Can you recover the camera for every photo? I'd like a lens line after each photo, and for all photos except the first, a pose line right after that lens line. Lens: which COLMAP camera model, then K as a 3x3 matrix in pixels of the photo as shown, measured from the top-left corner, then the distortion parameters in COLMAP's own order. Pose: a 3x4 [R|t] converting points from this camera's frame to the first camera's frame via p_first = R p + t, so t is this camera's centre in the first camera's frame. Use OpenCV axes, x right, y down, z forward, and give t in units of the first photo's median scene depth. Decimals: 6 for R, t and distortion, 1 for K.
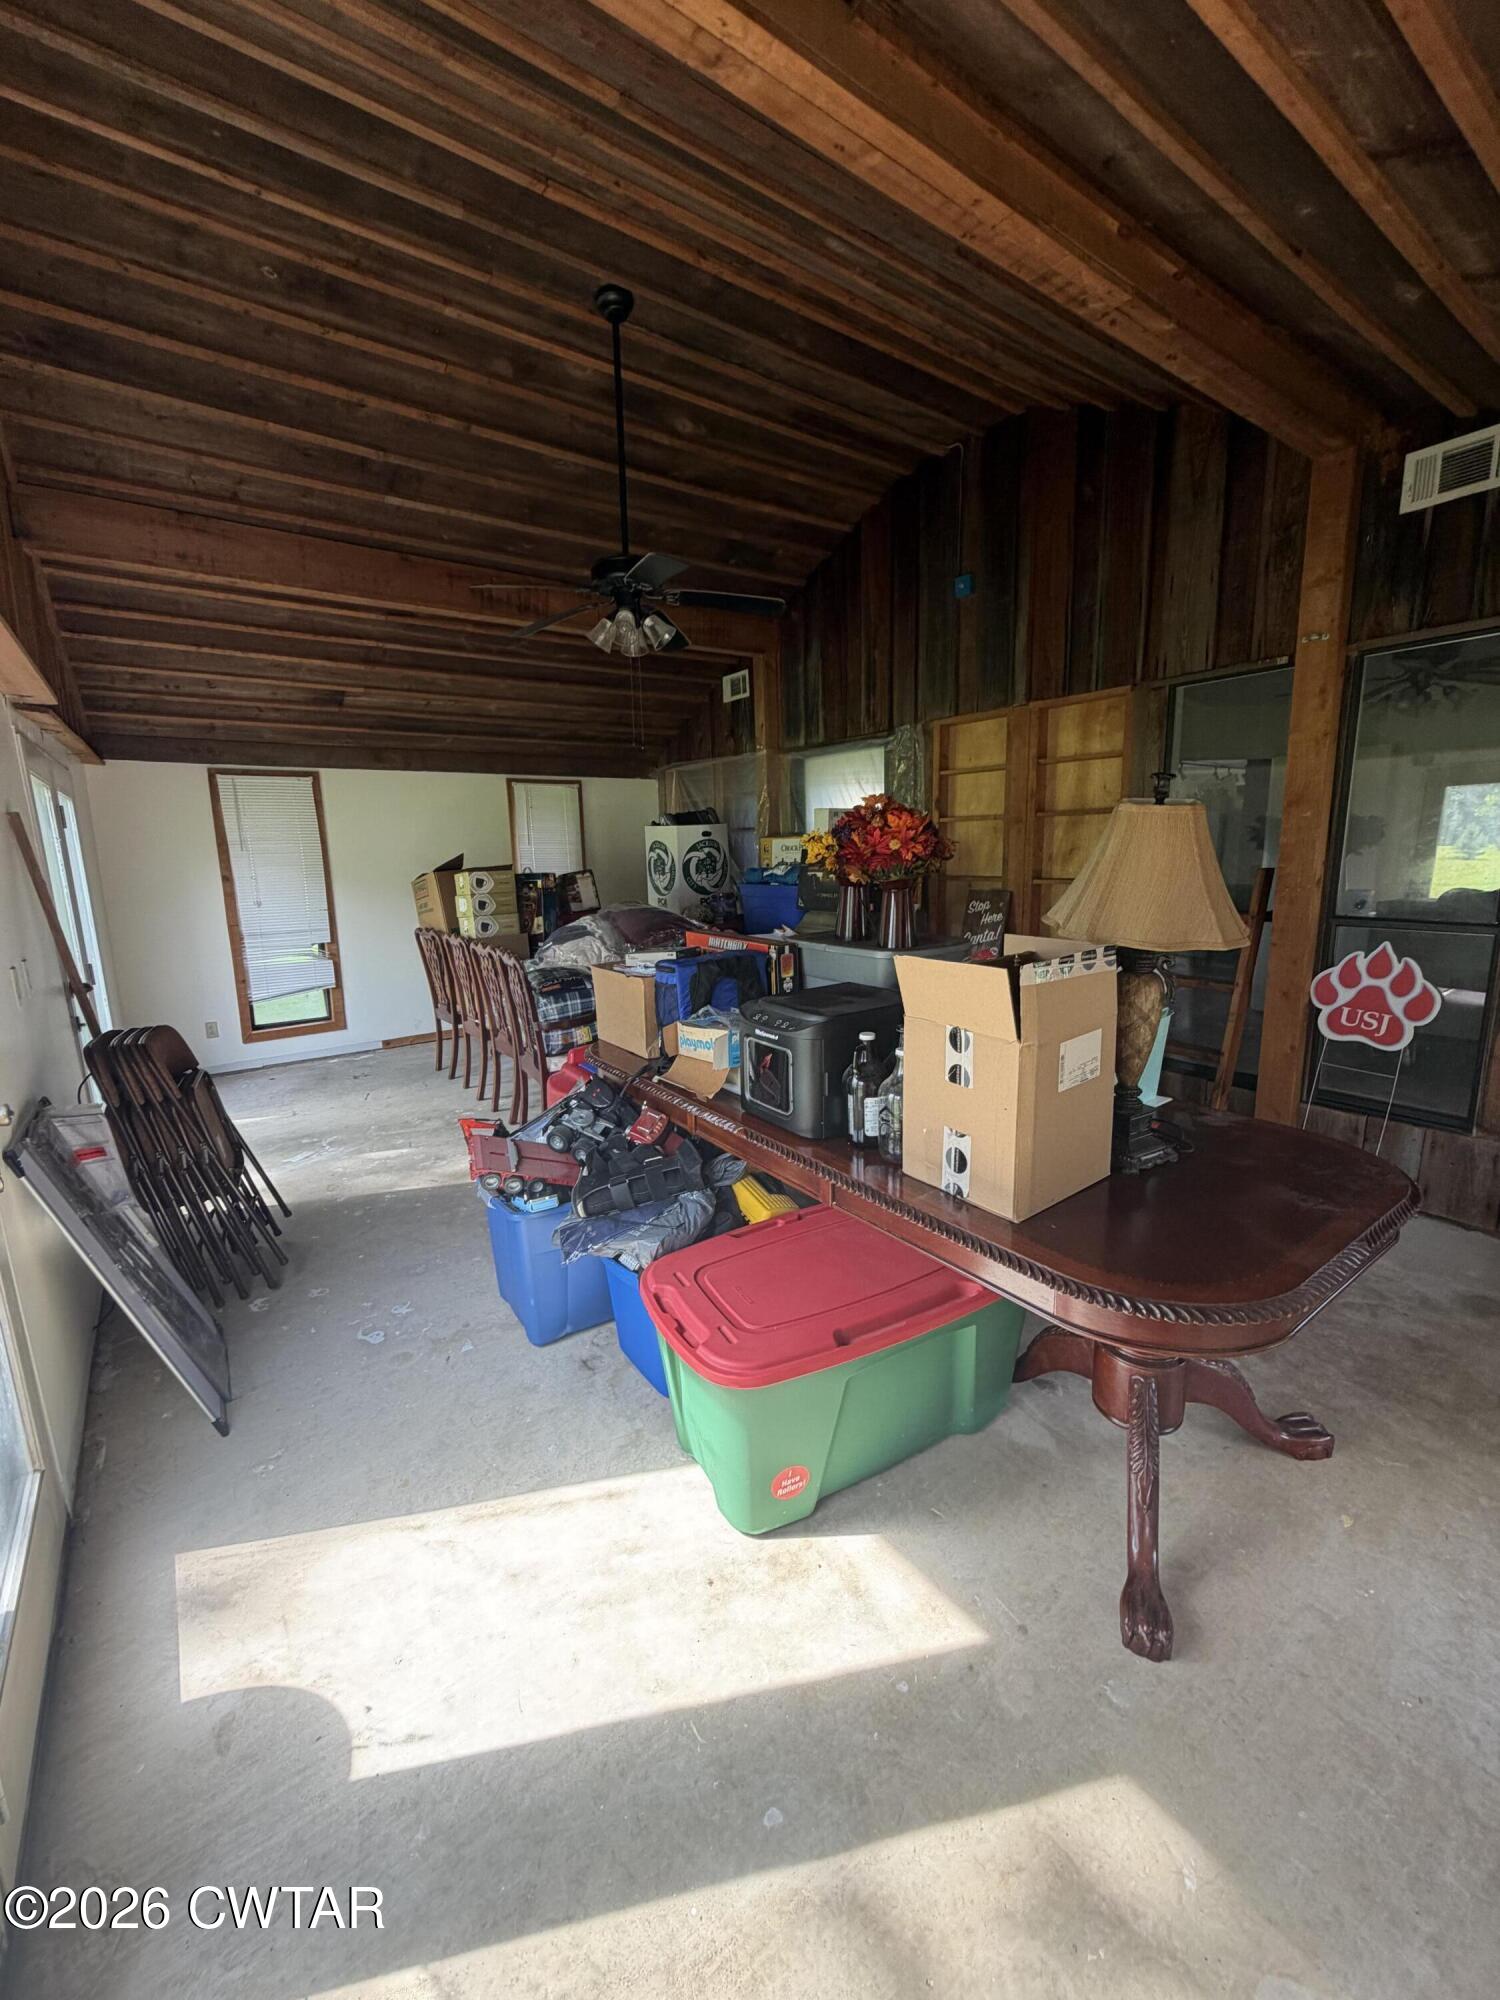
lens RADIAL K [[794.5, 0, 750.6], [0, 794.5, 997.6], [0, 0, 1]] dist [-0.000540, -0.000388]
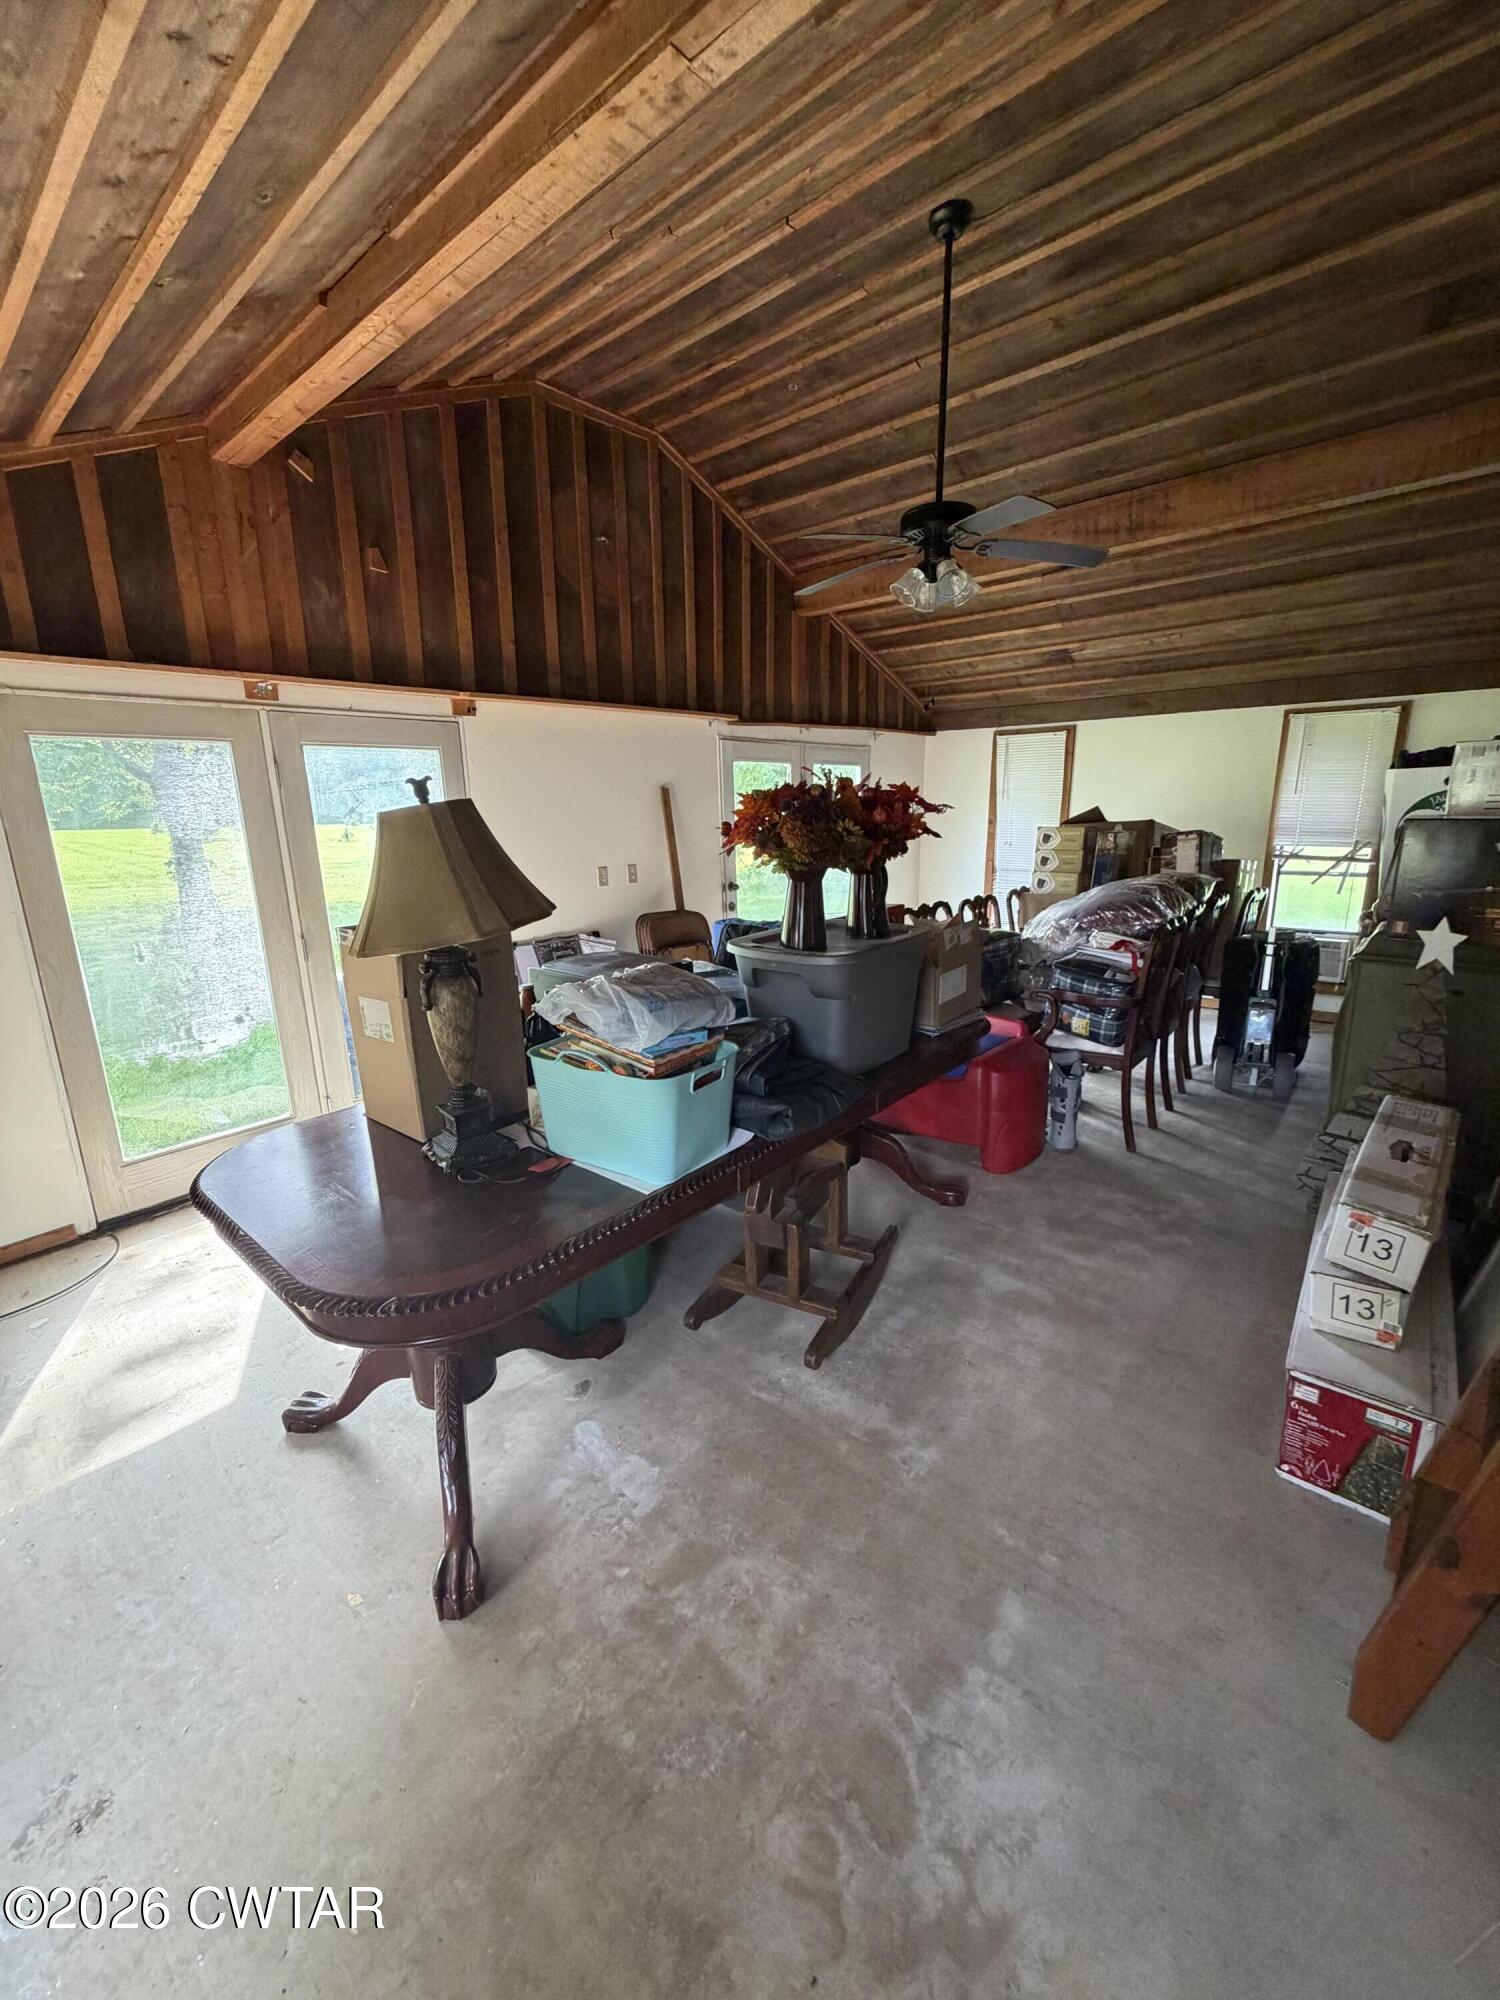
lens RADIAL K [[794.5, 0, 744.0], [0, 794.5, 996.5], [0, 0, 1]] dist [-0.000540, -0.000388]
pose [[0.214886, 0.249102, -0.944337, 0.589462], [-0.171710, 0.961499, 0.214557, -0.106921], [0.961426, 0.116047, 0.249386, 0.430561]]
